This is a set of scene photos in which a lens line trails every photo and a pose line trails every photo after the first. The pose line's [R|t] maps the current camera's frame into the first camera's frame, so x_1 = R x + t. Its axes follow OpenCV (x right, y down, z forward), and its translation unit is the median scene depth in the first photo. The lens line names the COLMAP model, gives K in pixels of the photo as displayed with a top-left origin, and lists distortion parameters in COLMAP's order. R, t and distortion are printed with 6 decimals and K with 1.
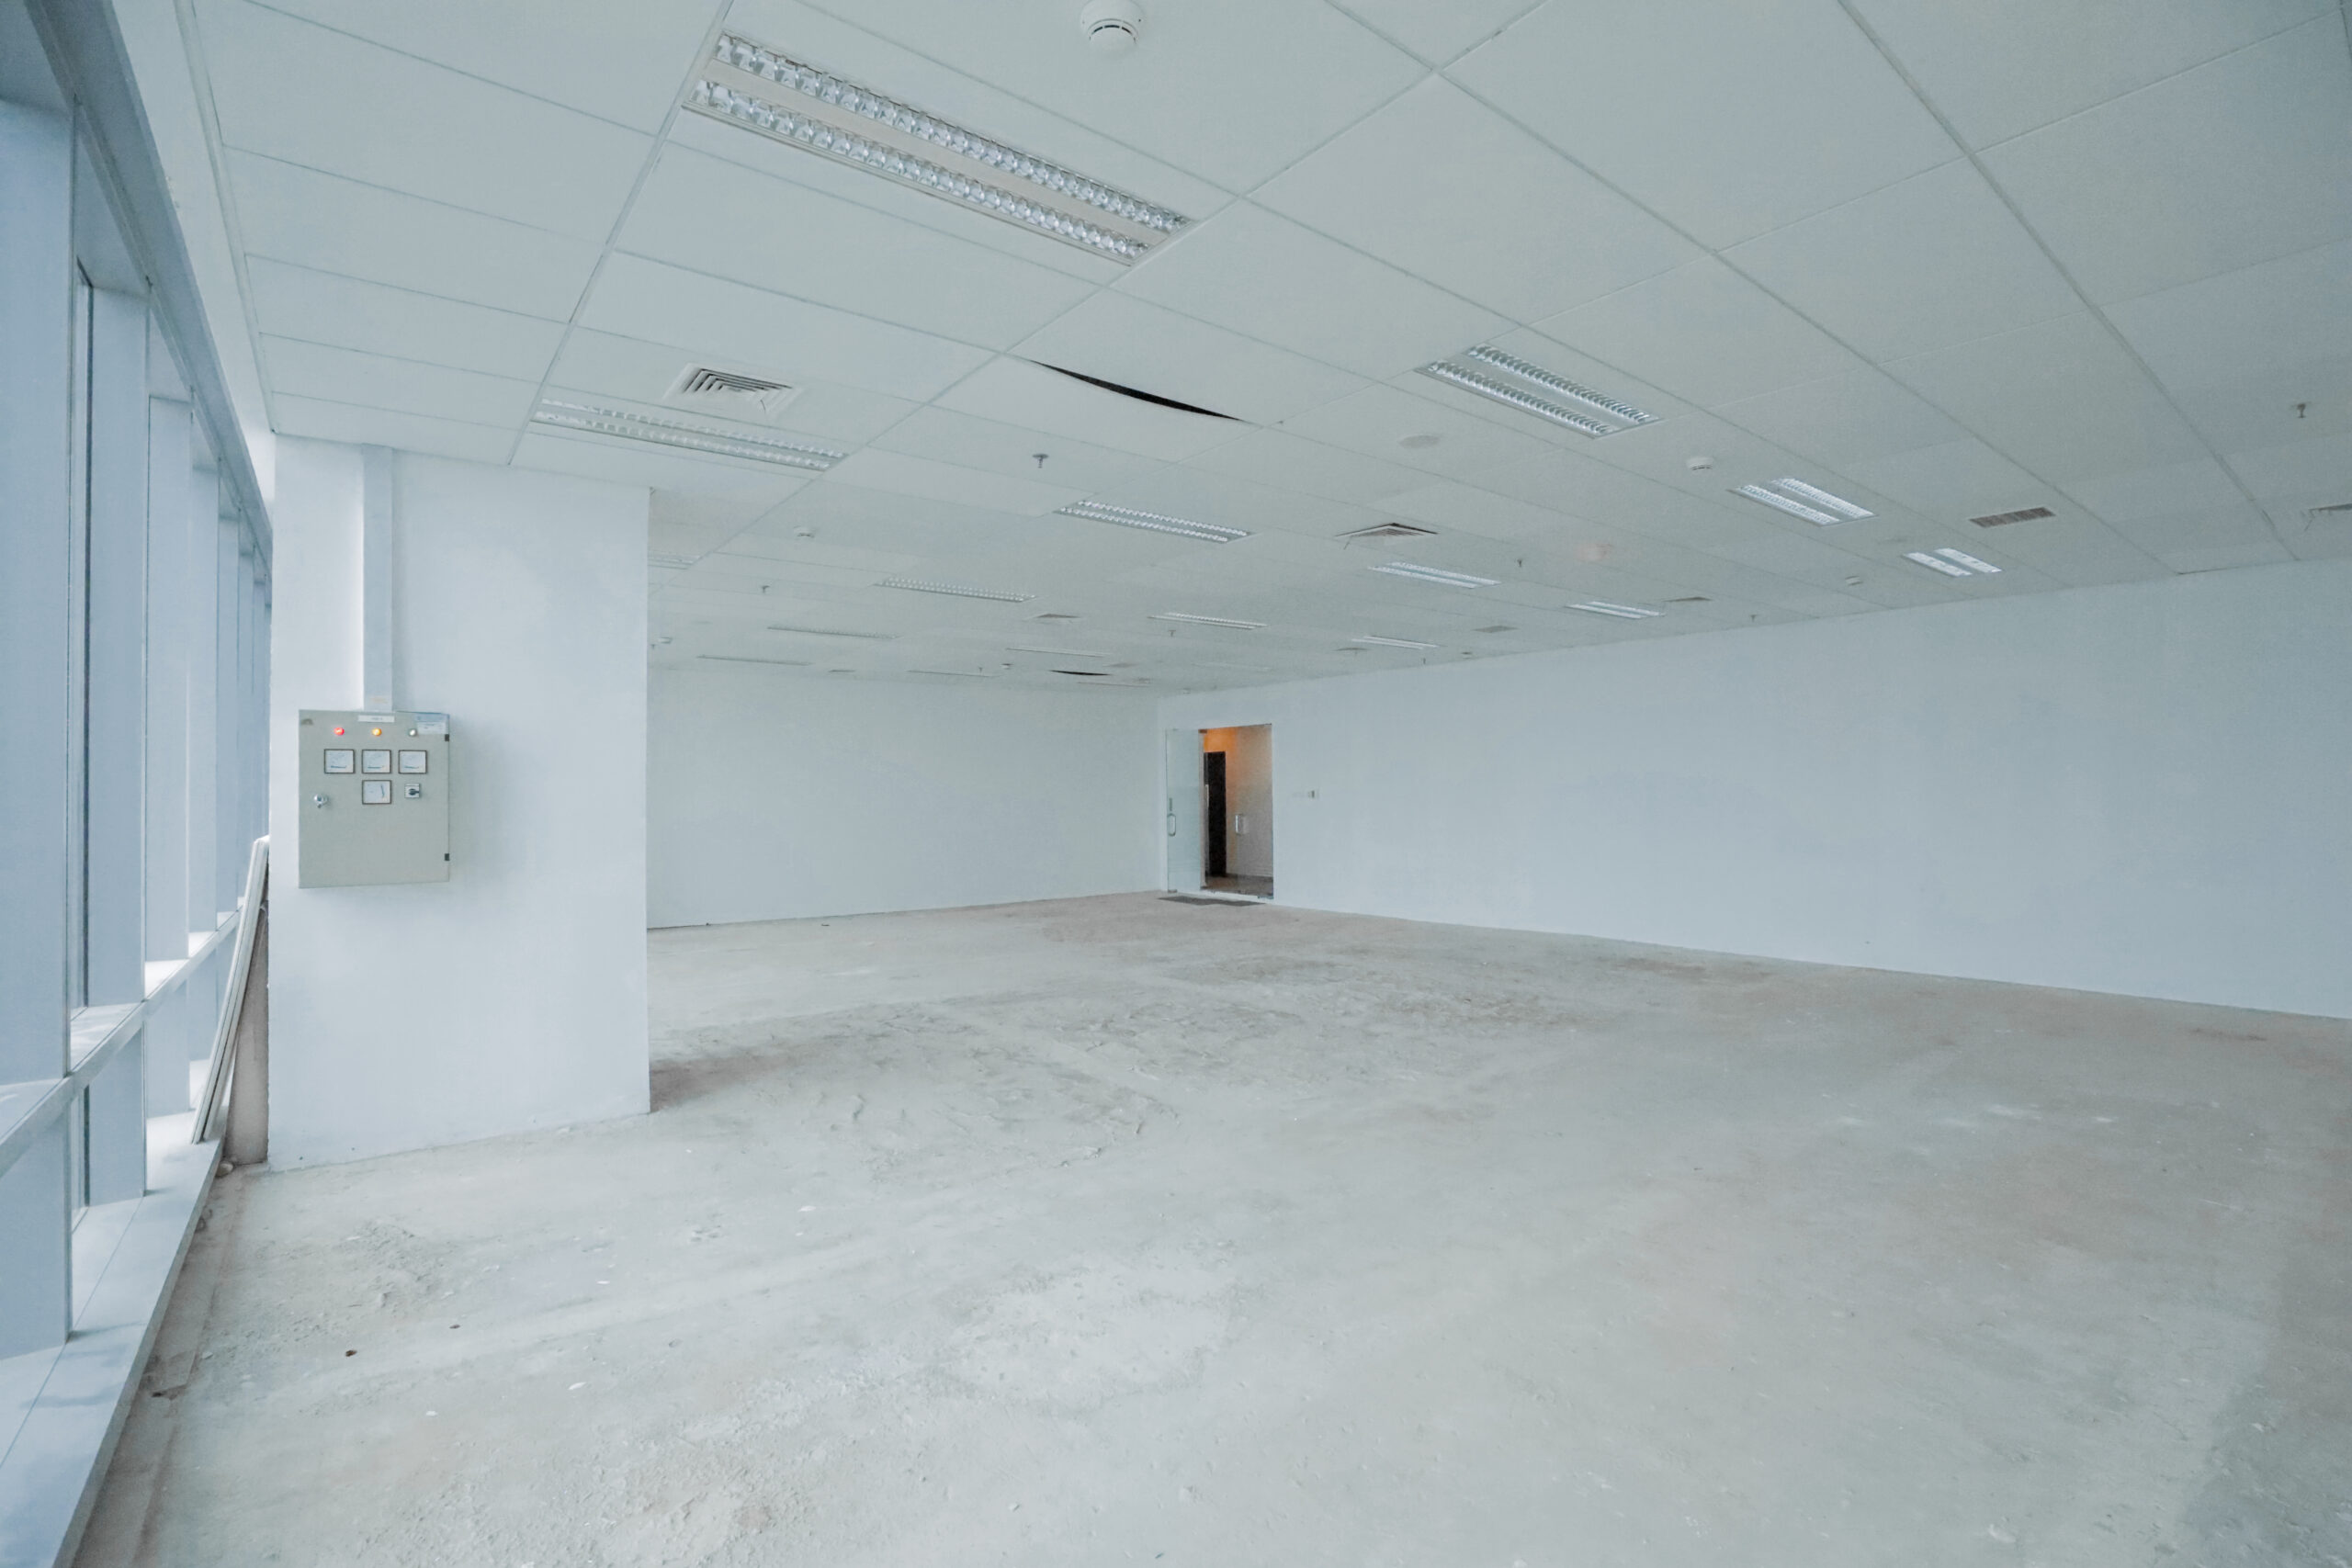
lens RADIAL K [[1075.8, 0, 1167.6], [0, 1075.8, 780.7], [0, 0, 1]] dist [-0.014625, 0.000885]
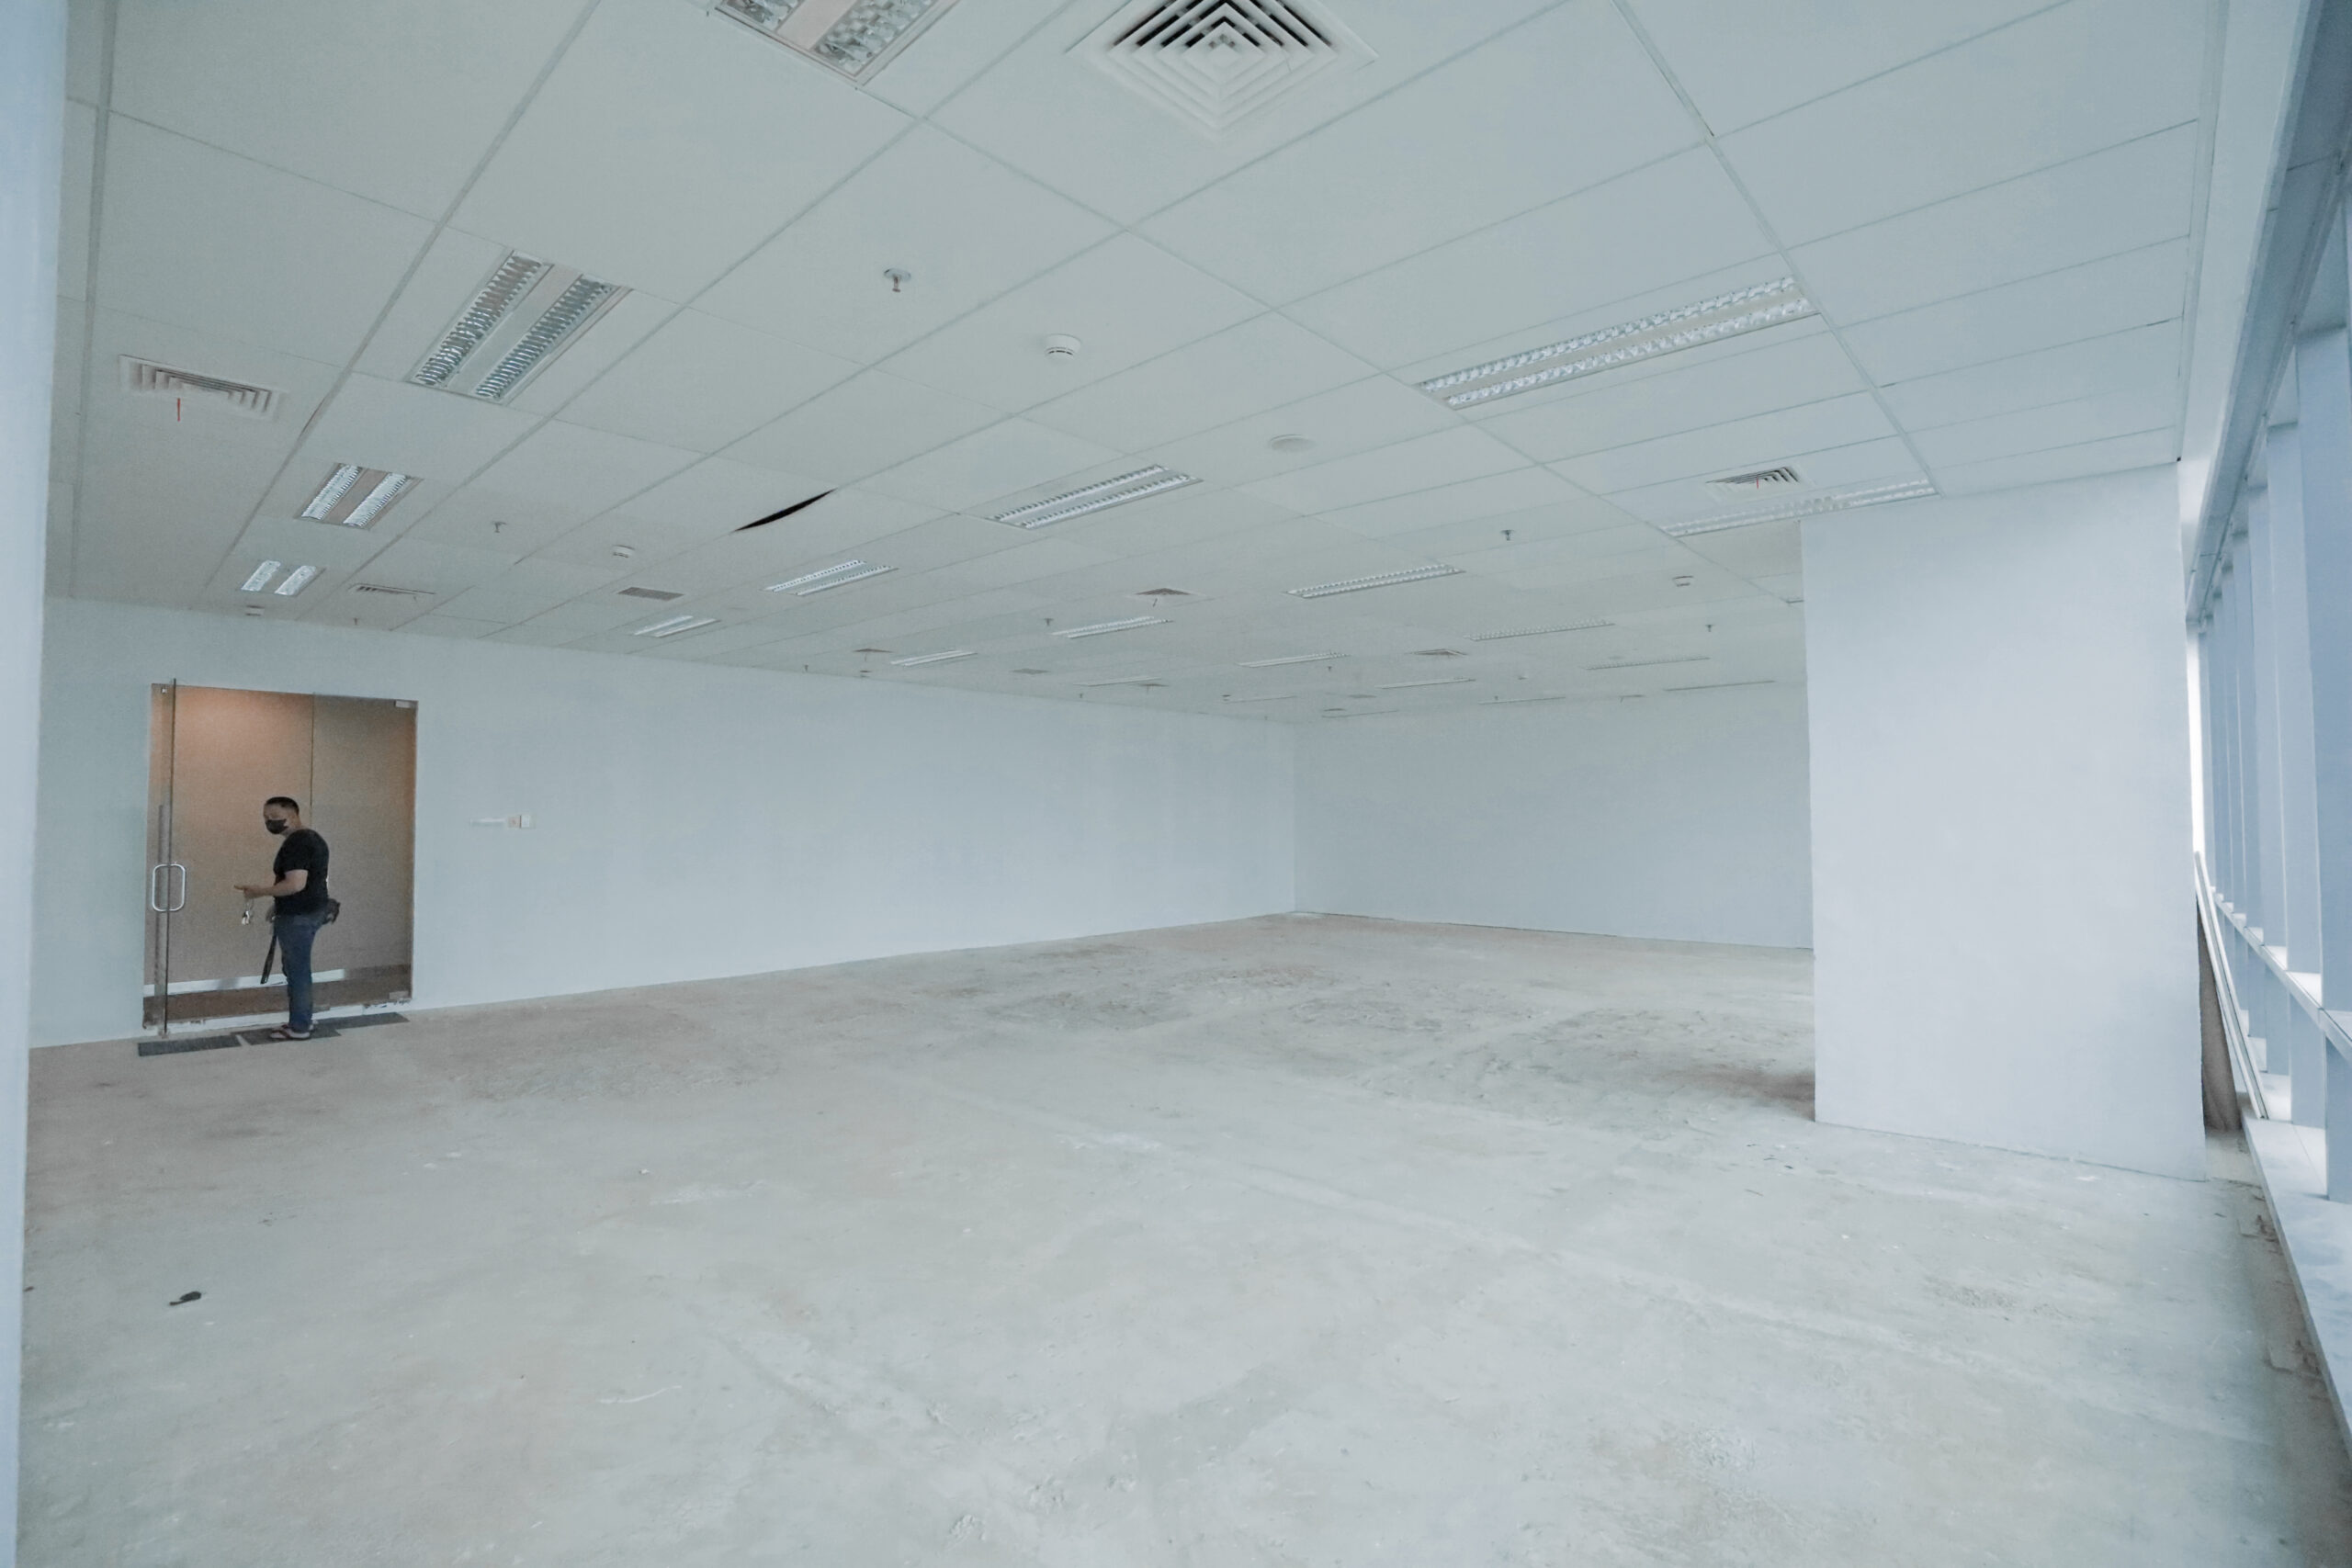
lens RADIAL K [[1075.8, 0, 1167.6], [0, 1075.8, 780.7], [0, 0, 1]] dist [-0.014625, 0.000885]
pose [[-0.145818, 0.042538, 0.988396, -0.545591], [-0.008897, 0.998978, -0.044306, 0.011471], [-0.989271, -0.015254, -0.145291, 0.678913]]
